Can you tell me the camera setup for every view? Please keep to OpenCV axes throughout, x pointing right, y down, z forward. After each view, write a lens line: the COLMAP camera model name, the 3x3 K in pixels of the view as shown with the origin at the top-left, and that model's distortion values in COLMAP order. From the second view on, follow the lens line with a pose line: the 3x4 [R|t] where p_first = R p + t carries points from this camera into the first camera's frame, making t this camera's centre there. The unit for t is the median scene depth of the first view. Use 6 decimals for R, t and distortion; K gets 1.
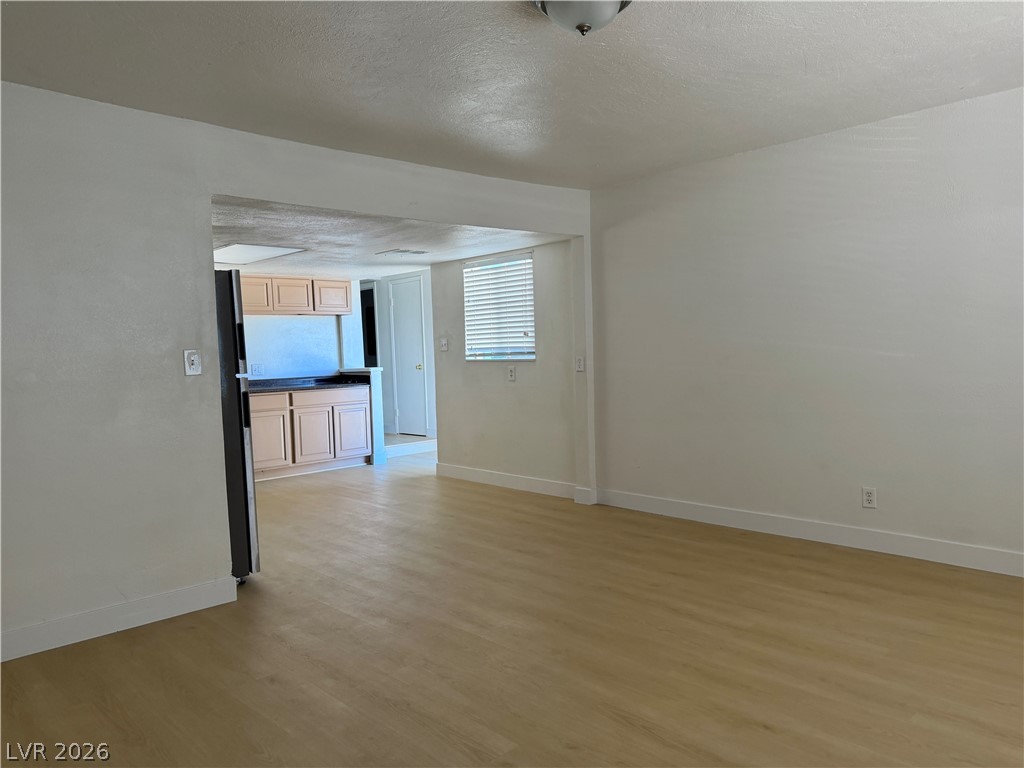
lens RADIAL K [[719.7, 0, 516.3], [0, 719.7, 388.1], [0, 0, 1]] dist [0.137075, -0.234989]
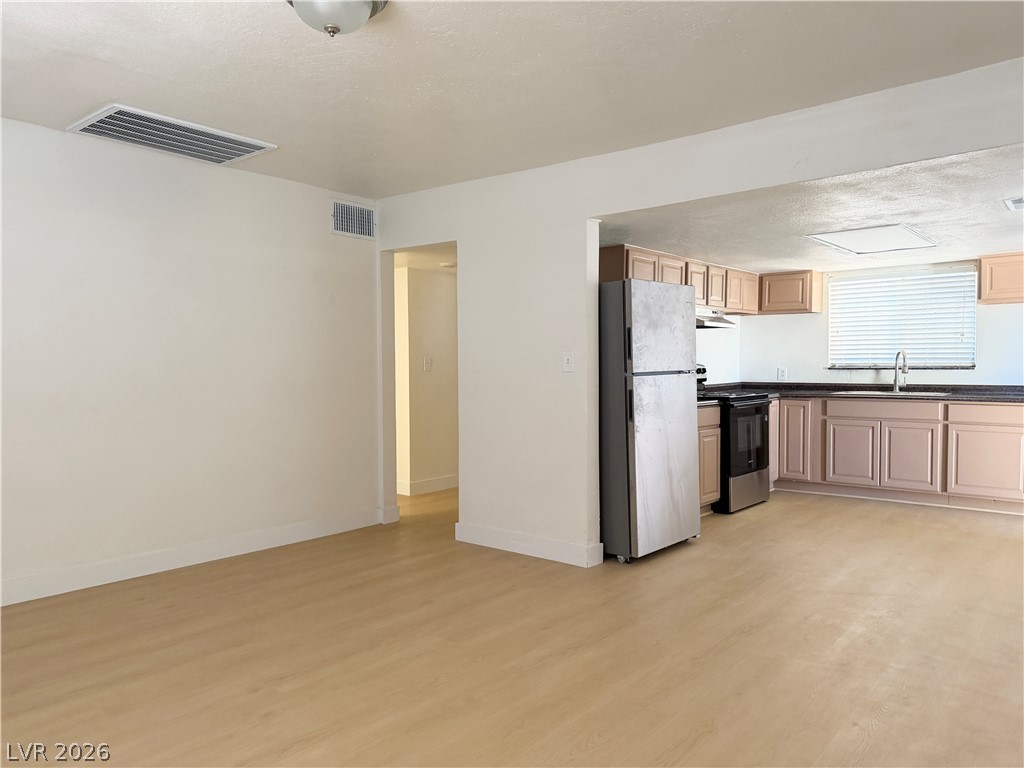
lens RADIAL K [[723.0, 0, 517.0], [0, 723.0, 390.7], [0, 0, 1]] dist [0.094724, -0.138914]
pose [[0.123372, 0.068019, -0.990027, 0.482804], [-0.051779, 0.996730, 0.062027, -0.036248], [0.991009, 0.043610, 0.126491, 0.492633]]
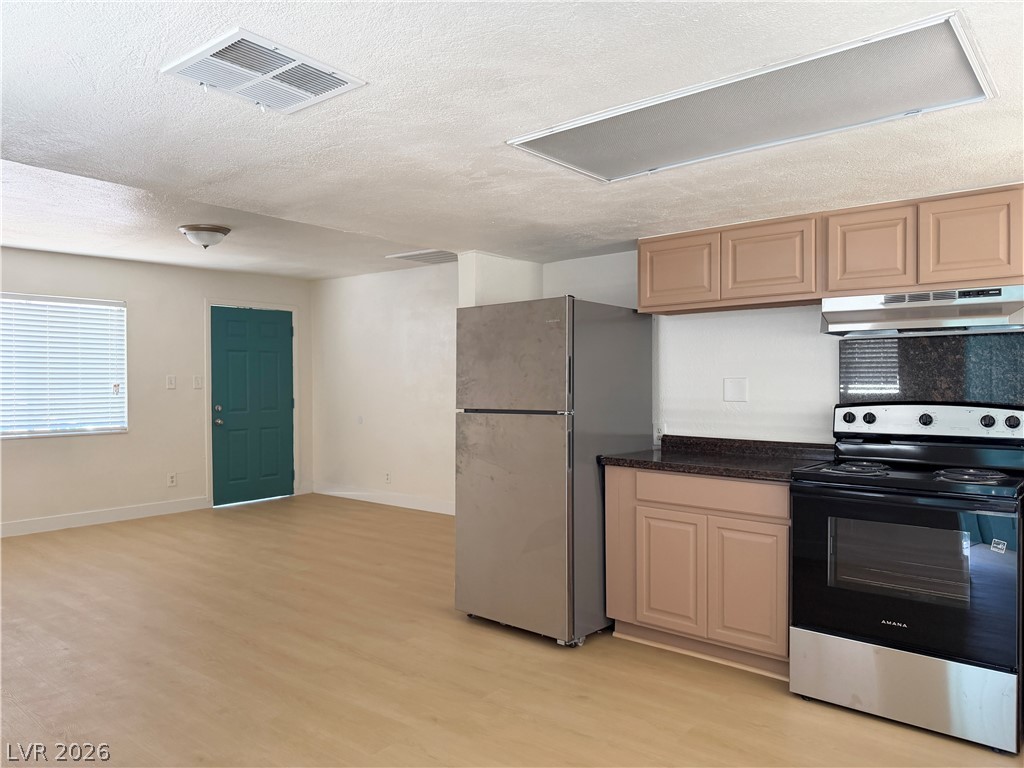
lens RADIAL K [[724.4, 0, 514.3], [0, 724.4, 388.2], [0, 0, 1]] dist [0.084173, -0.119831]
pose [[-0.991582, 0.035359, -0.124557, -0.230740], [0.026958, 0.997287, 0.068497, -0.081962], [0.126641, 0.064562, -0.989845, 1.428420]]
